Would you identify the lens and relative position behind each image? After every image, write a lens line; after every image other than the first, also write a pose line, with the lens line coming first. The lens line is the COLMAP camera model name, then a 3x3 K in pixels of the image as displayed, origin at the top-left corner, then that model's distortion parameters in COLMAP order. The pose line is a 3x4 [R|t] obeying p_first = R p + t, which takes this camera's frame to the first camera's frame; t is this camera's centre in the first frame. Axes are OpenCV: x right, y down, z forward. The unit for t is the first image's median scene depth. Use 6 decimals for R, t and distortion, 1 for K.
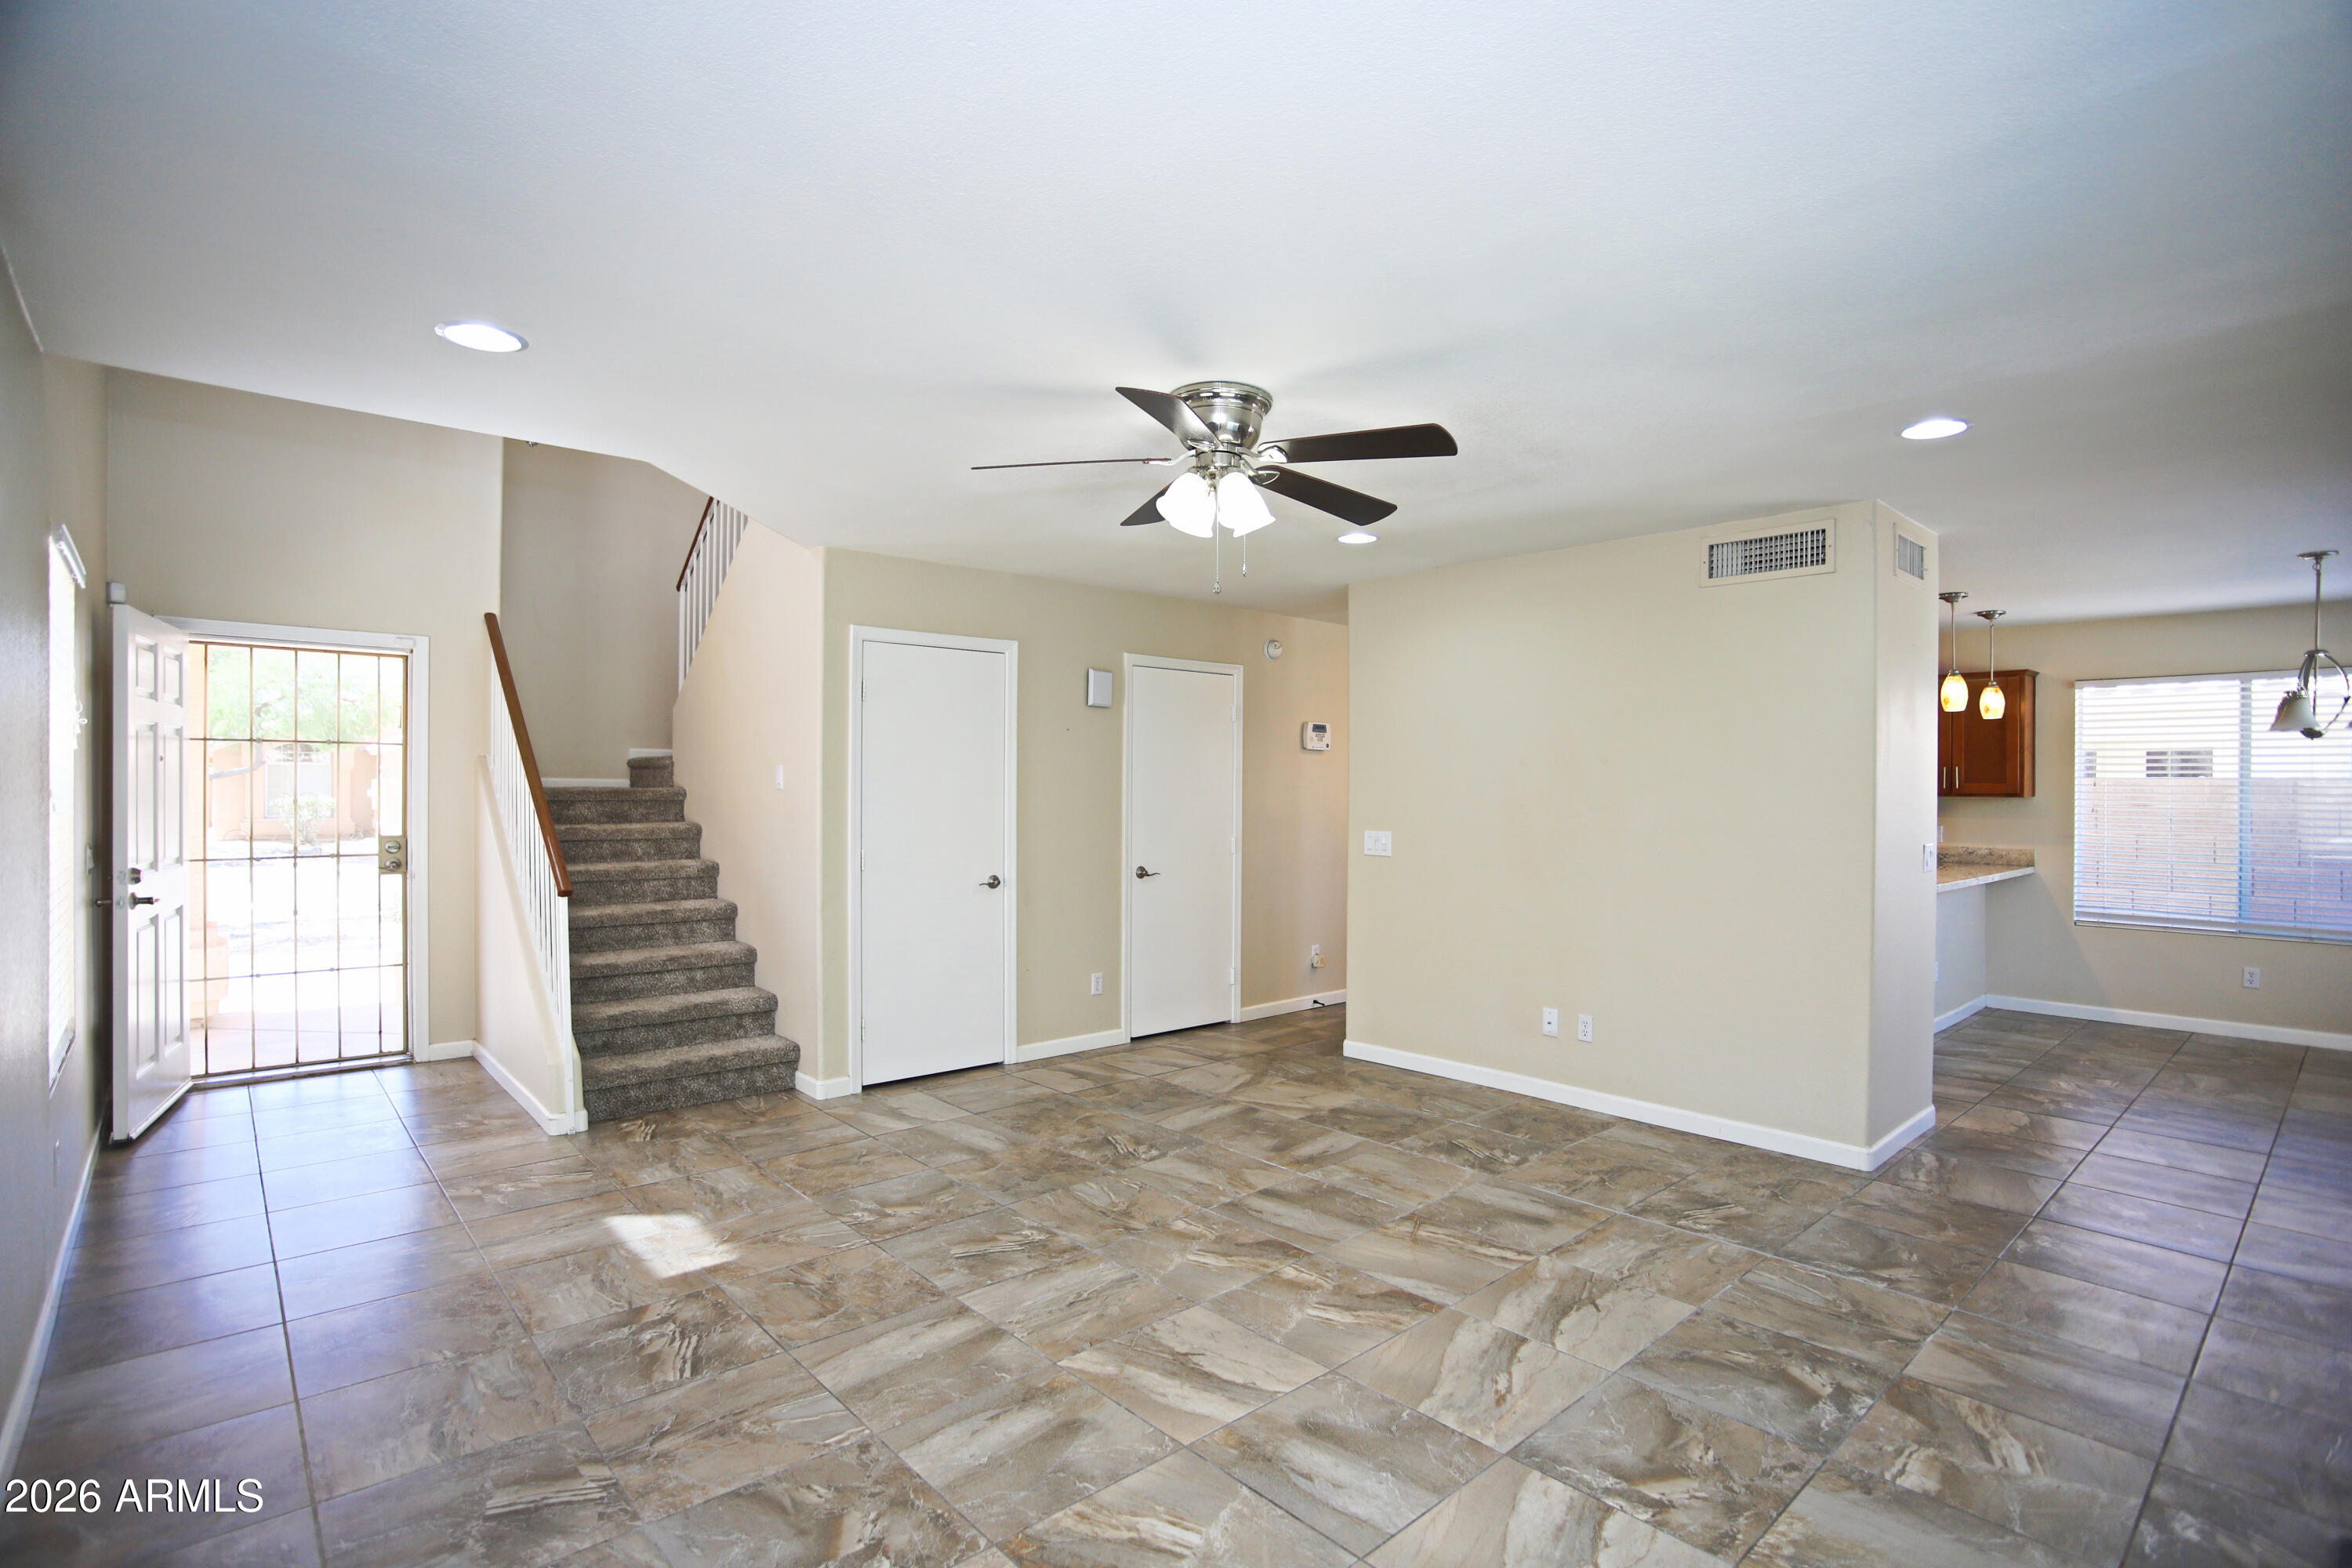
lens RADIAL K [[1134.6, 0, 1183.6], [0, 1134.6, 792.4], [0, 0, 1]] dist [-0.072153, 0.029288]
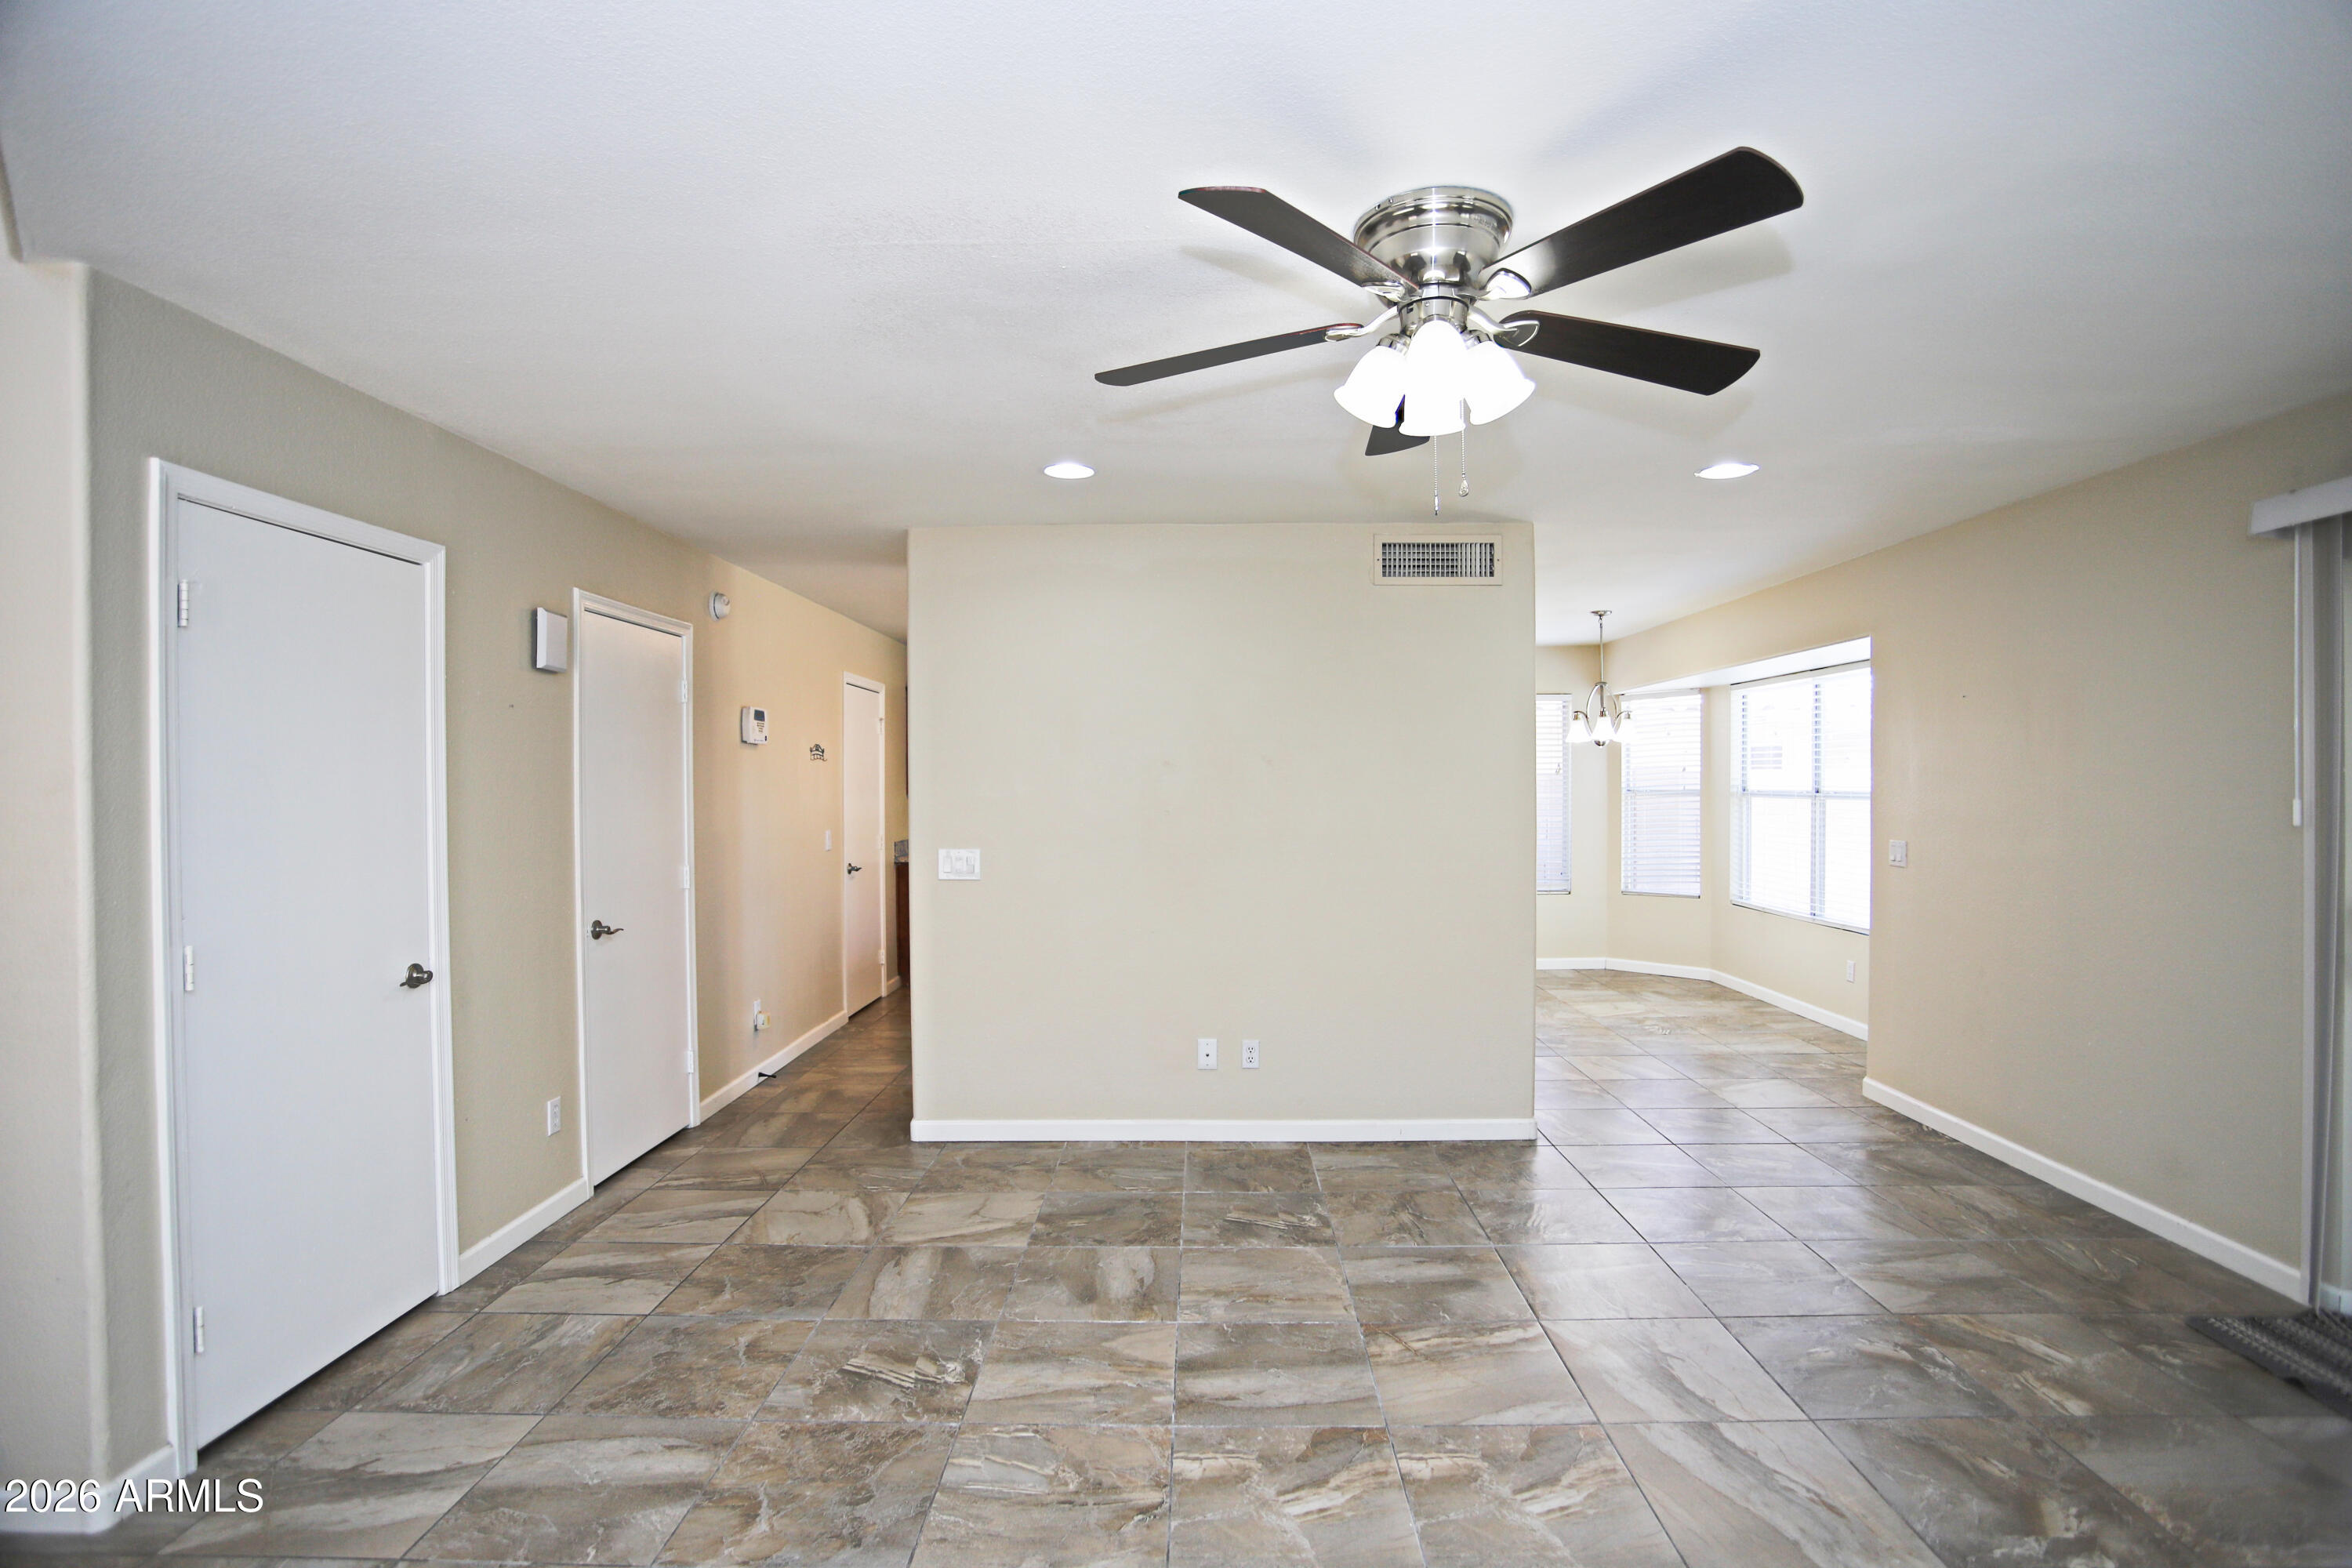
lens RADIAL K [[1134.6, 0, 1183.6], [0, 1134.6, 792.4], [0, 0, 1]] dist [-0.072153, 0.029288]
pose [[0.679587, -0.017628, 0.733383, -0.374801], [0.013781, 0.999842, 0.011262, -0.014633], [-0.733465, 0.002454, 0.679723, 0.440080]]
